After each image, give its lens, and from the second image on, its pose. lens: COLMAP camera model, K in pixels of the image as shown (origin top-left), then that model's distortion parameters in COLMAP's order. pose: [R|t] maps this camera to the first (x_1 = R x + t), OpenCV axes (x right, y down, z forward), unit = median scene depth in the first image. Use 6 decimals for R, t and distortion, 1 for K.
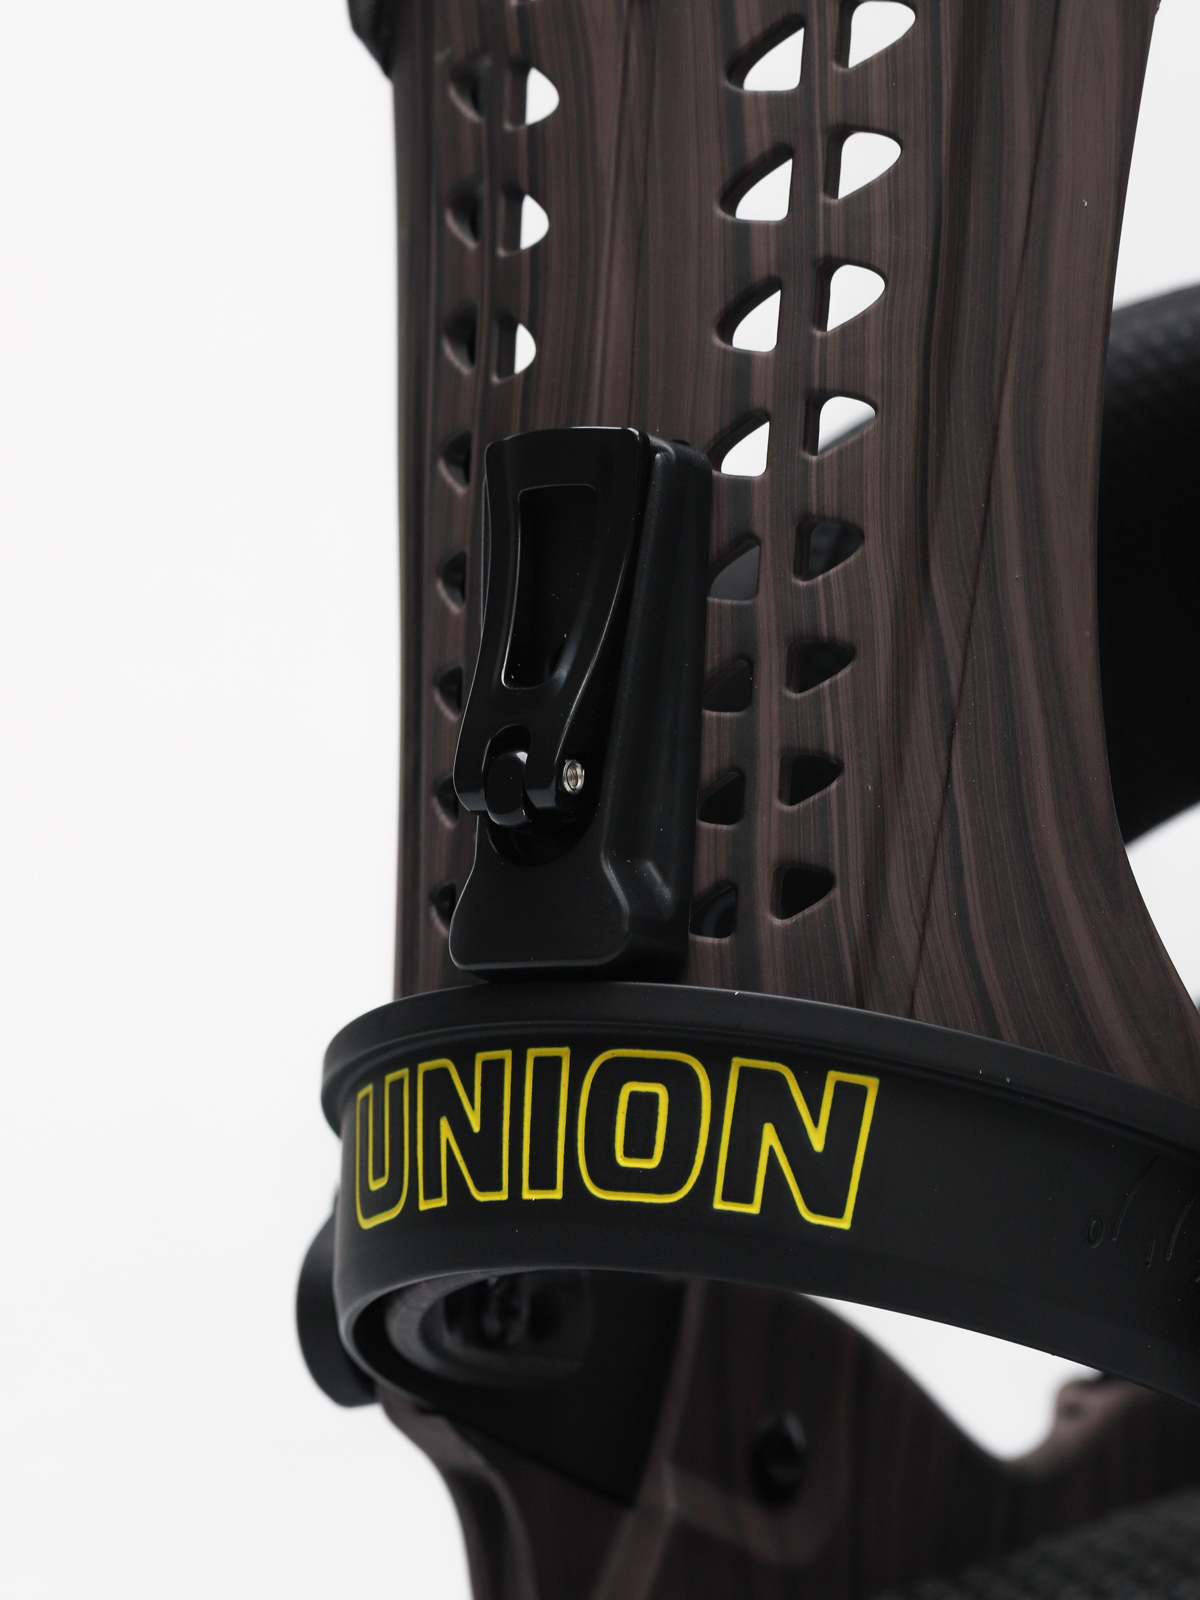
lens RADIAL K [[4967.7, 0, 600.0], [0, 4967.7, 800.0], [0, 0, 1]] dist [0.045830, 0.069974]
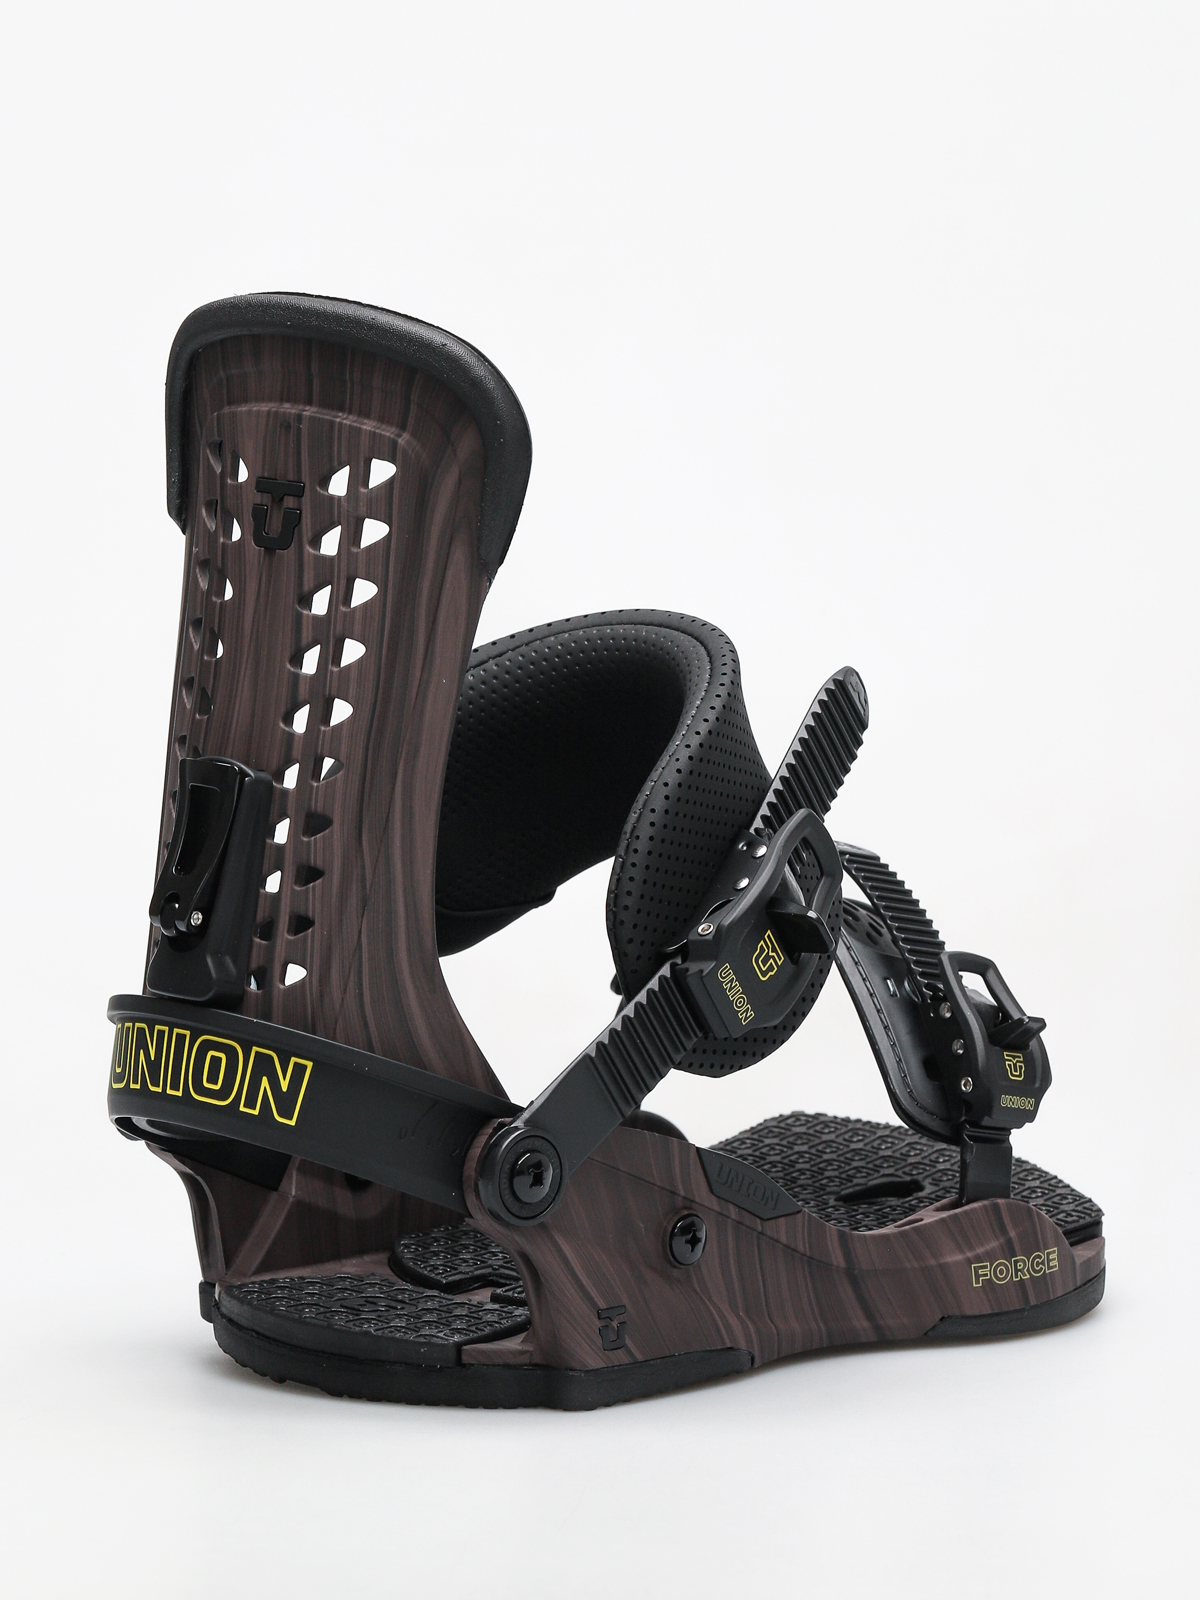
lens RADIAL K [[4967.7, 0, 600.0], [0, 4967.7, 800.0], [0, 0, 1]] dist [0.045830, 0.069974]
pose [[0.991274, 0.088524, -0.097672, 0.398129], [-0.072421, 0.984842, 0.157609, -0.433198], [0.110144, -0.149160, 0.982659, -1.231196]]
